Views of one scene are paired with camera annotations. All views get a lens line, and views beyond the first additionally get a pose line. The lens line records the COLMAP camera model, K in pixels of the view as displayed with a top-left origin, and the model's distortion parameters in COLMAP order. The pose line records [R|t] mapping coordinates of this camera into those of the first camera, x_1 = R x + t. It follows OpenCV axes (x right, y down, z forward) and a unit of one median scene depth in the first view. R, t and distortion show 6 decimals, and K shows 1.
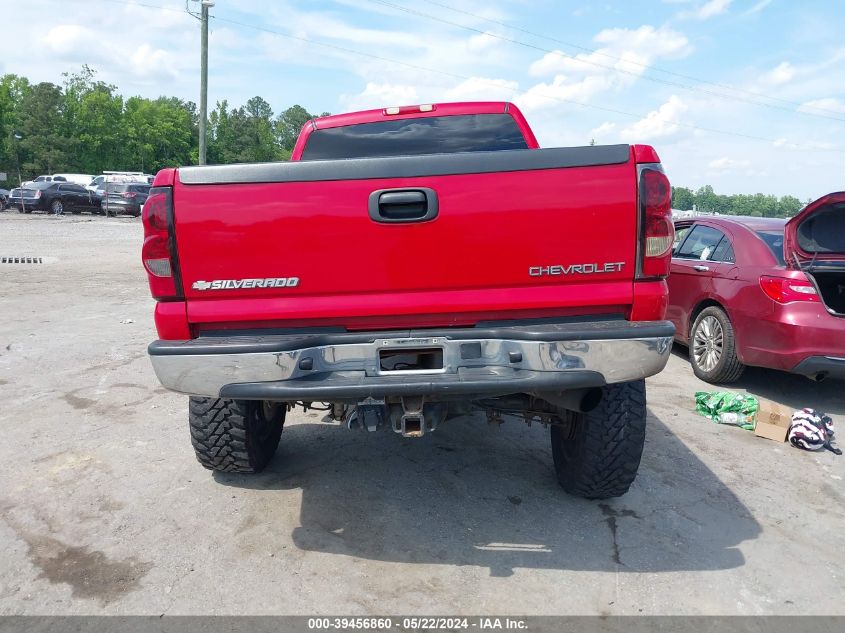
lens RADIAL K [[660.3, 0, 420.9], [0, 660.3, 315.5], [0, 0, 1]] dist [0.001549, 0.000020]
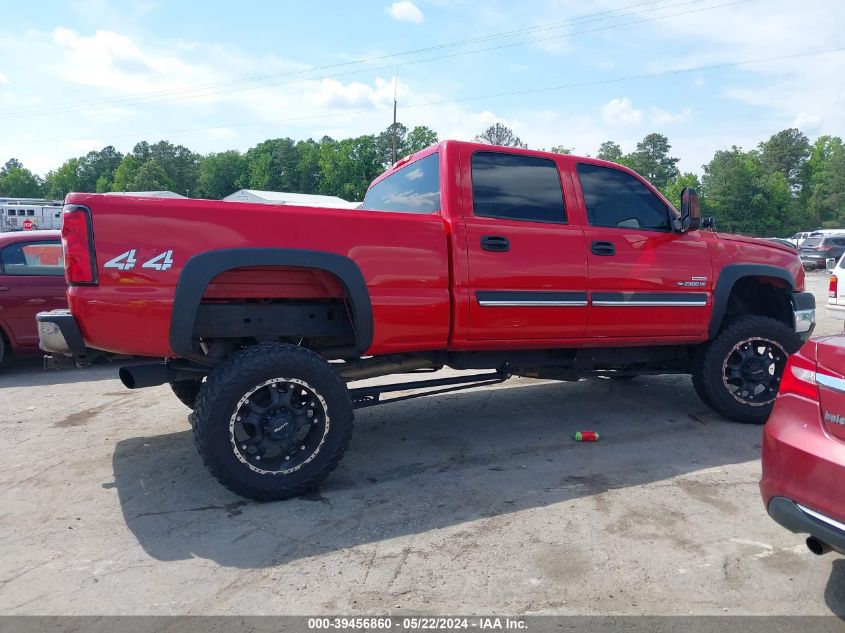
lens RADIAL K [[660.3, 0, 420.9], [0, 660.3, 315.5], [0, 0, 1]] dist [0.001549, 0.000020]
pose [[0.472792, 0.058230, -0.879248, 1.421084], [-0.133503, 0.991029, -0.006155, -0.057150], [0.871002, 0.120292, 0.476324, 0.720548]]
